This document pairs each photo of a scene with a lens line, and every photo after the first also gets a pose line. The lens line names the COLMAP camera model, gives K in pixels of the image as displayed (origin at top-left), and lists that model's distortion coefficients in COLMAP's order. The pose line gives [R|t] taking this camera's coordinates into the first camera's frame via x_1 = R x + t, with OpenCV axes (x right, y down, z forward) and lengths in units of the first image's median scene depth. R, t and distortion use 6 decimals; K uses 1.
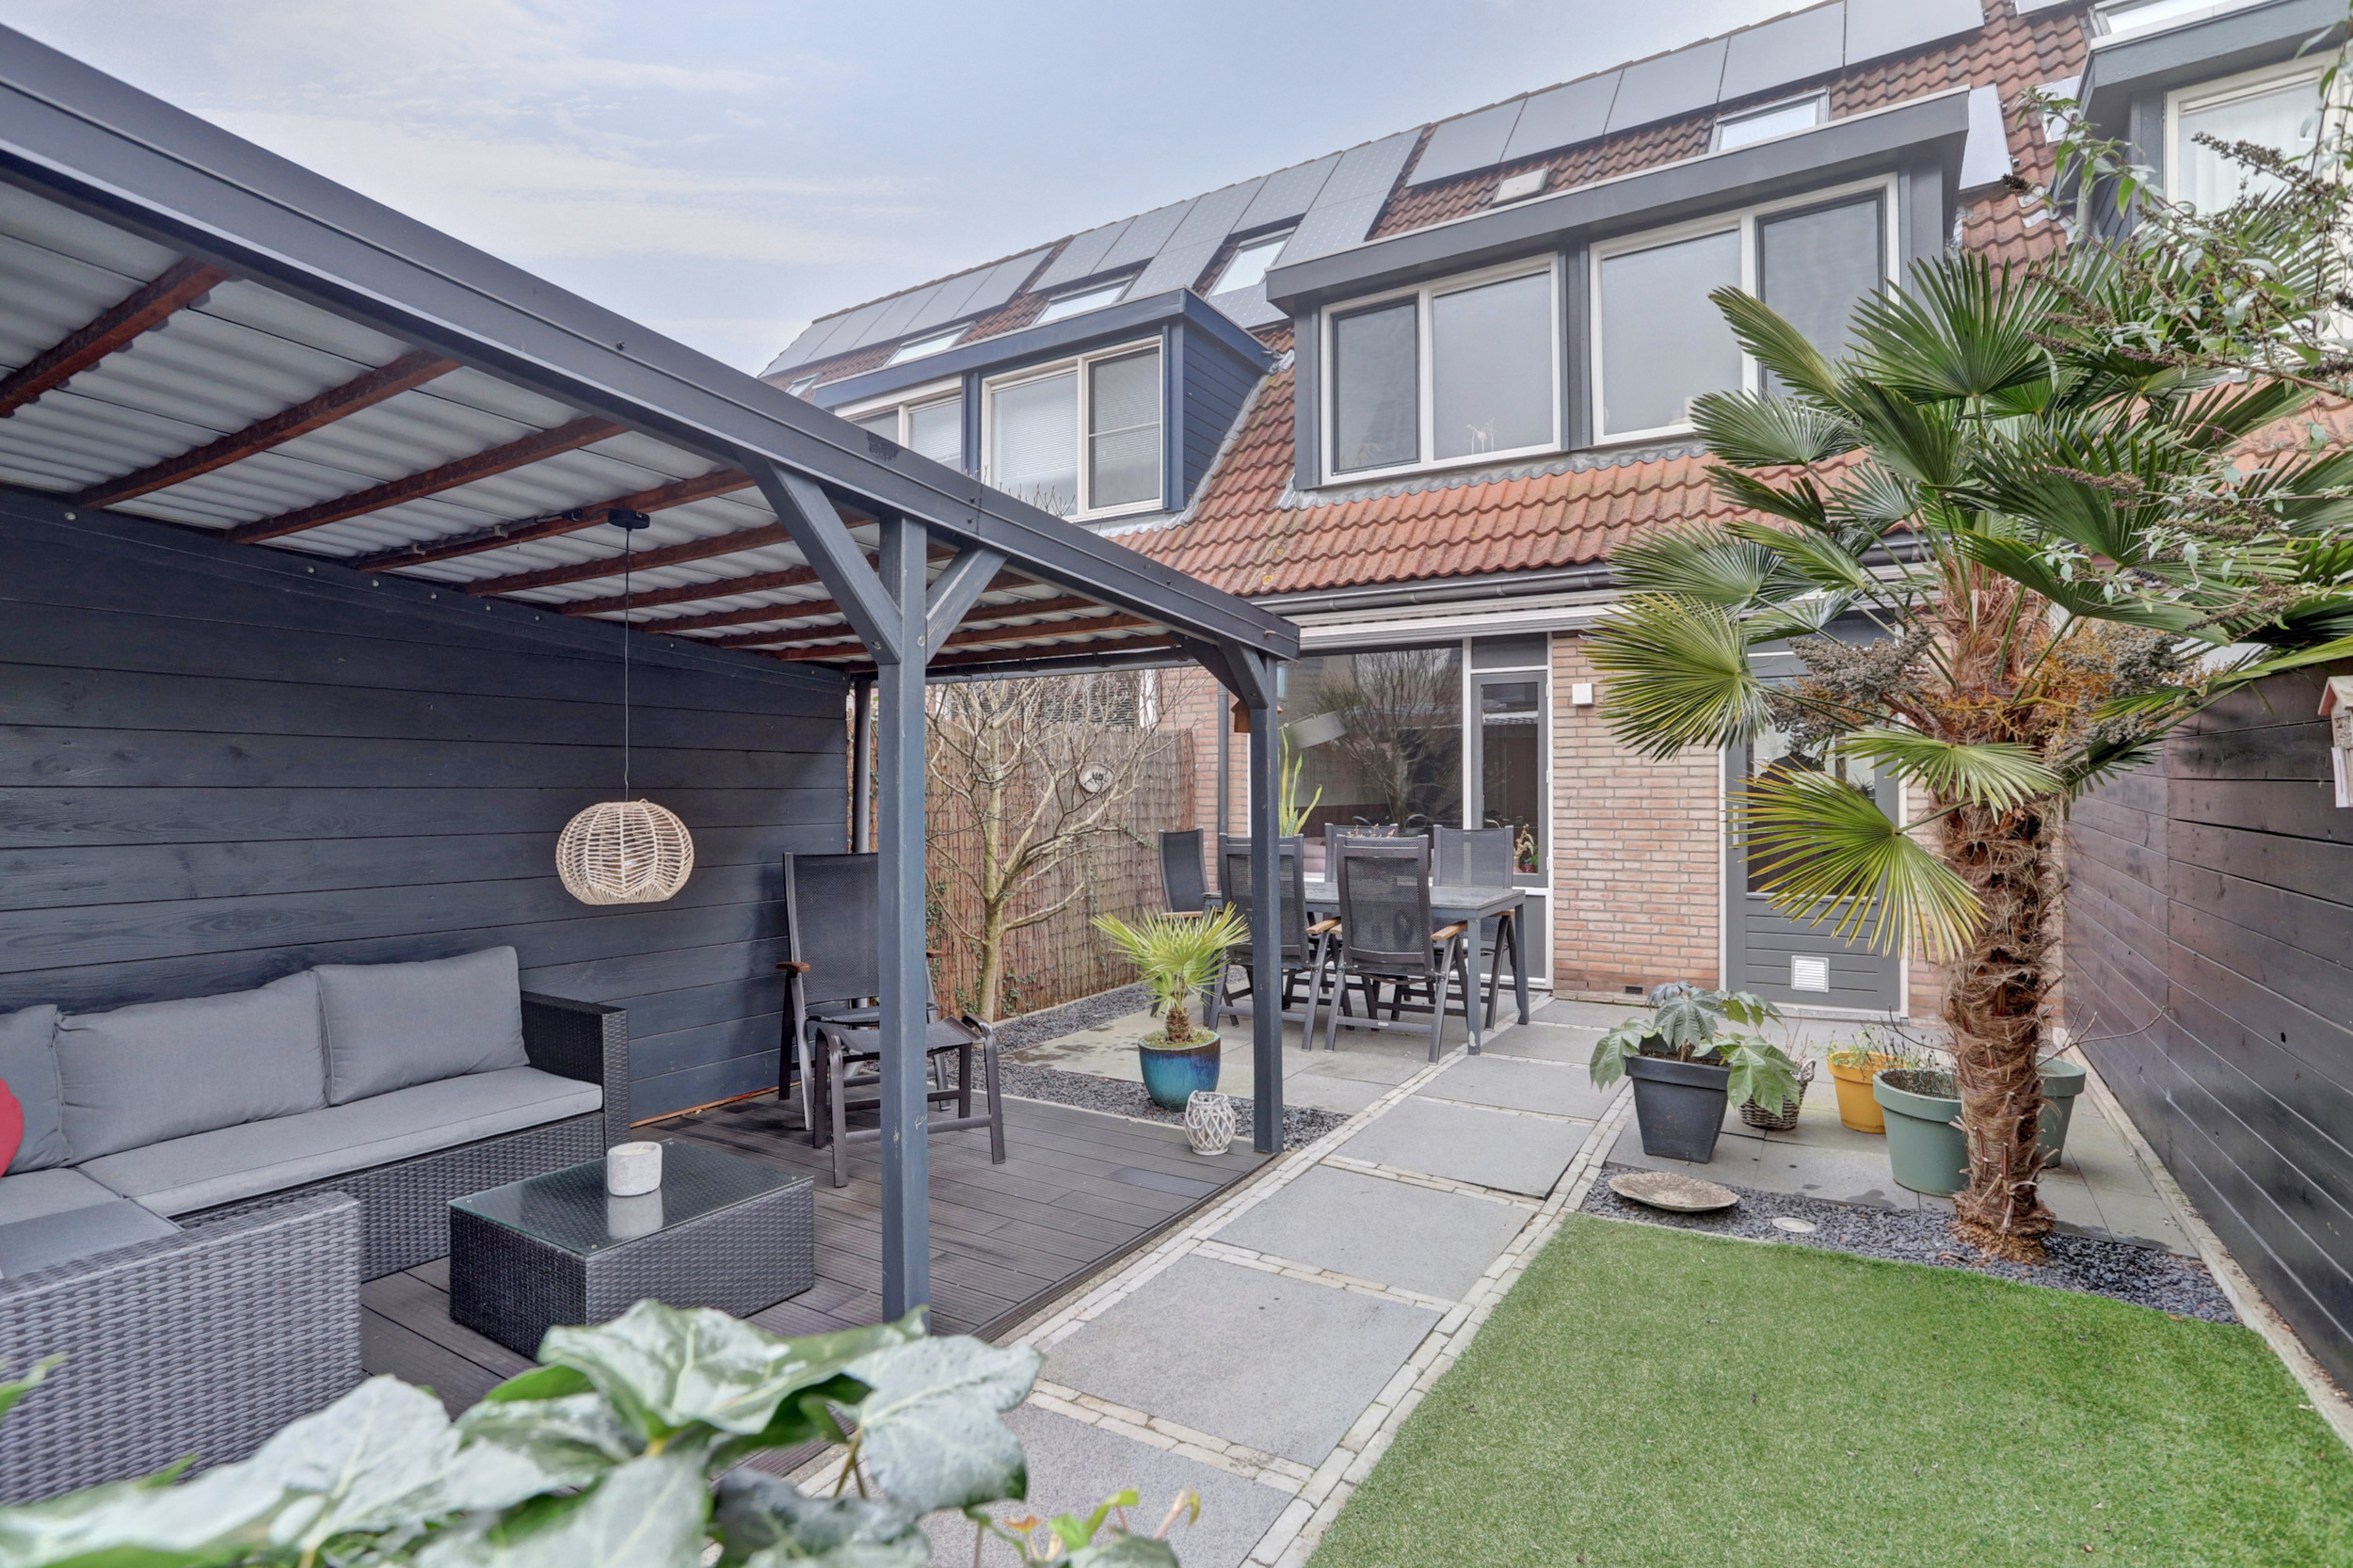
lens RADIAL K [[1129.9, 0, 1183.7], [0, 1129.9, 787.1], [0, 0, 1]] dist [0.003070, 0.003139]
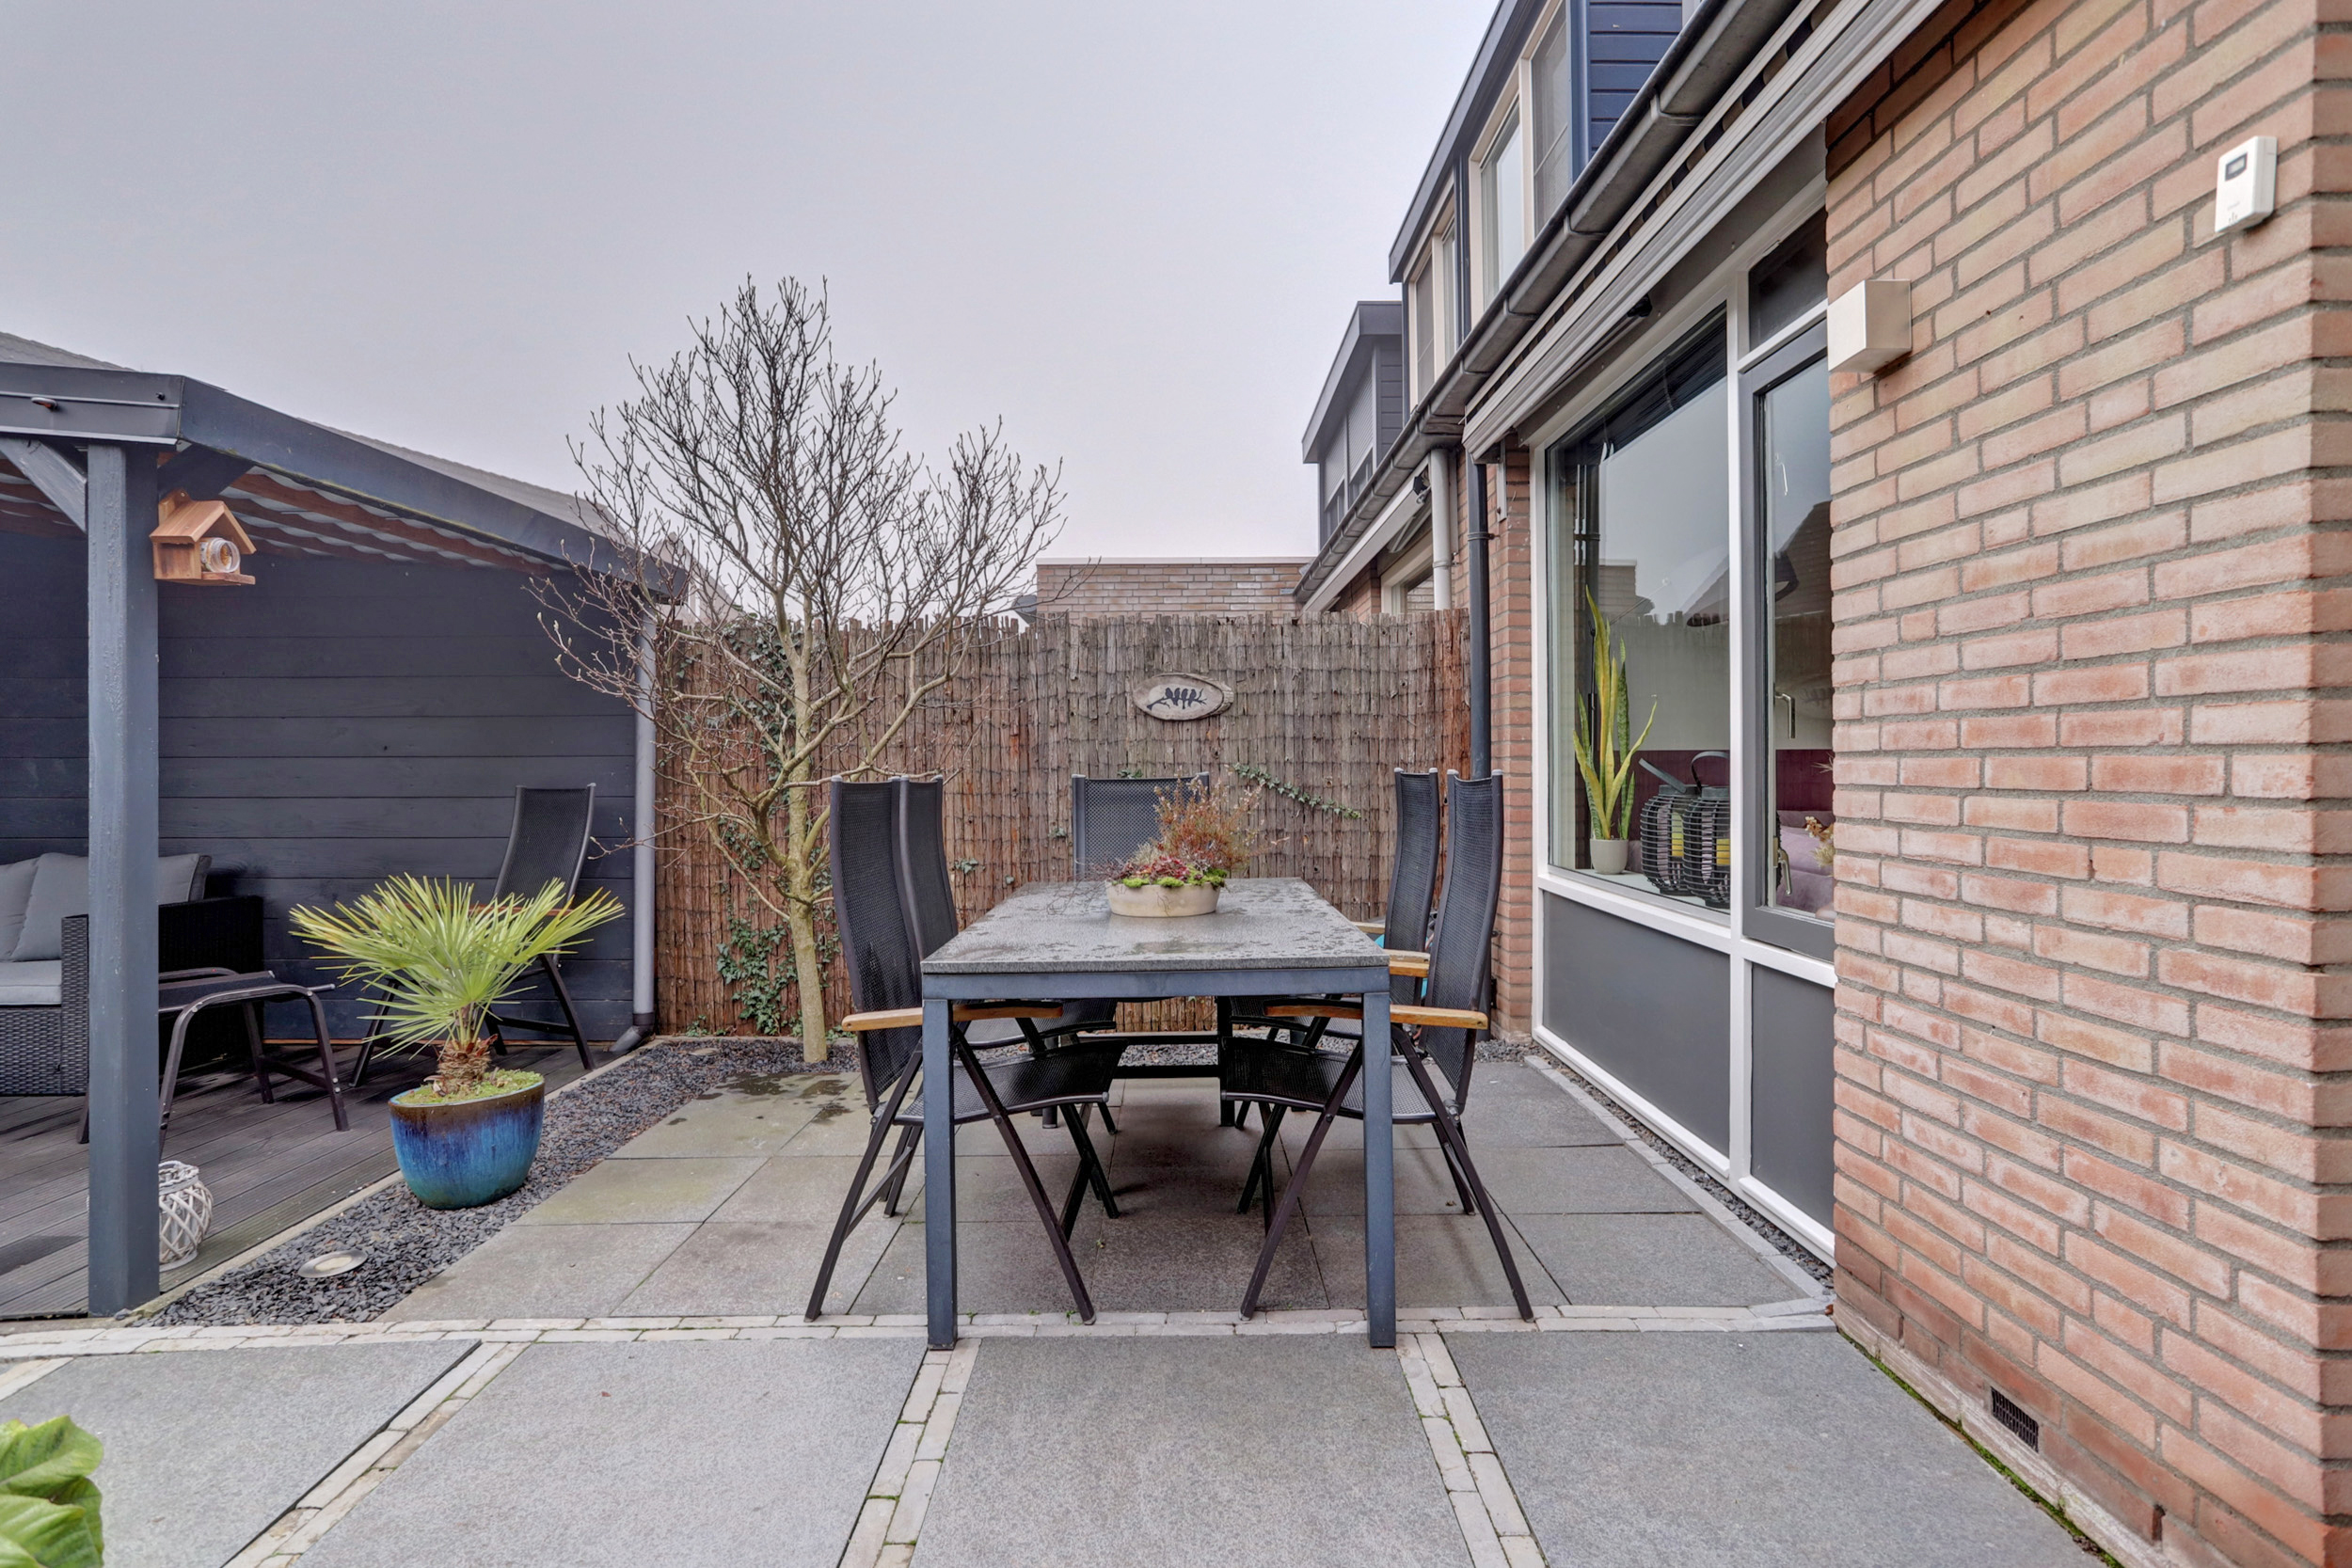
lens RADIAL K [[1129.3, 0, 1180.4], [0, 1129.3, 770.1], [0, 0, 1]] dist [0.003070, 0.003139]
pose [[0.528472, 0.006834, -0.848923, 0.513030], [0.004749, 0.999928, 0.011006, 0.028494], [0.848937, -0.009848, 0.528402, 0.700355]]
